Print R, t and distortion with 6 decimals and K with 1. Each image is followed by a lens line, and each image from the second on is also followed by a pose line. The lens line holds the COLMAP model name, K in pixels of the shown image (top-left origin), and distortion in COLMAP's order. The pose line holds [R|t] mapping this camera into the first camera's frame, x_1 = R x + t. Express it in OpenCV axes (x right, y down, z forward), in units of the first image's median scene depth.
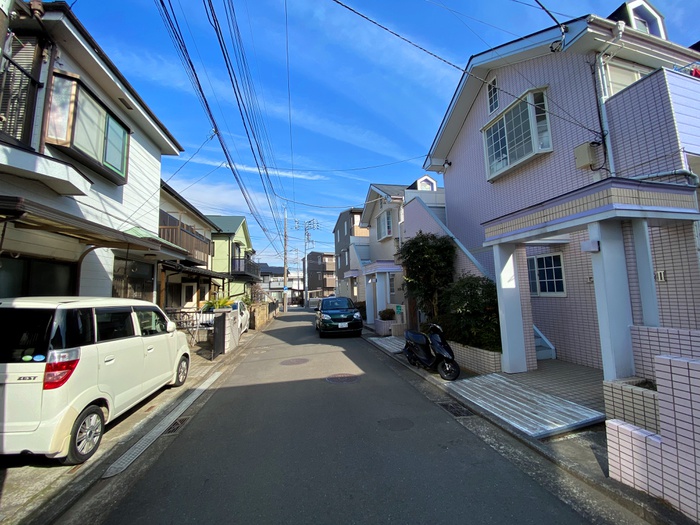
lens RADIAL K [[282.3, 0, 351.2], [0, 282.3, 259.7], [0, 0, 1]] dist [0.012176, -0.015988]
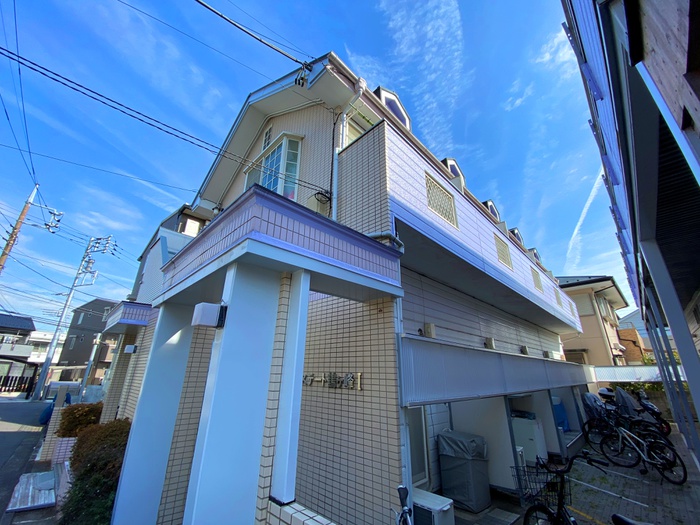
lens RADIAL K [[282.3, 0, 351.2], [0, 282.3, 259.7], [0, 0, 1]] dist [0.012176, -0.015988]
pose [[0.847146, 0.218916, 0.484169, 0.473265], [-0.082149, 0.954191, -0.287699, -0.004416], [-0.524972, 0.203949, 0.826323, 0.262381]]
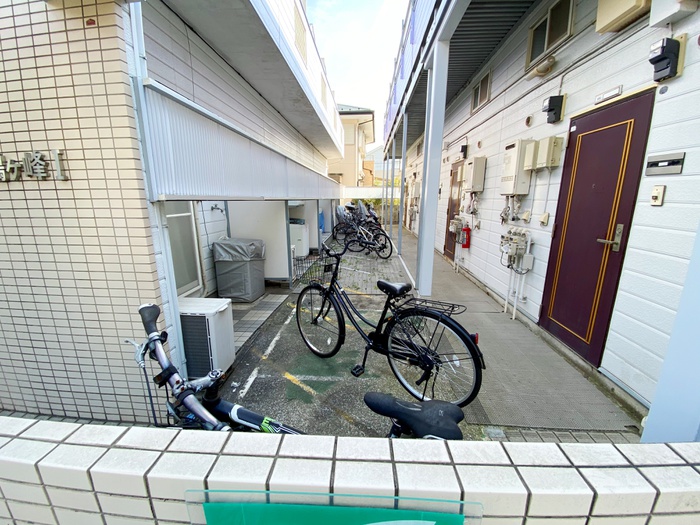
lens RADIAL K [[282.3, 0, 351.2], [0, 282.3, 259.7], [0, 0, 1]] dist [0.012176, -0.015988]
pose [[0.285767, -0.190019, 0.939271, 0.579781], [-0.110773, 0.967024, 0.229336, 0.046712], [-0.951875, -0.169582, 0.255295, 0.358654]]
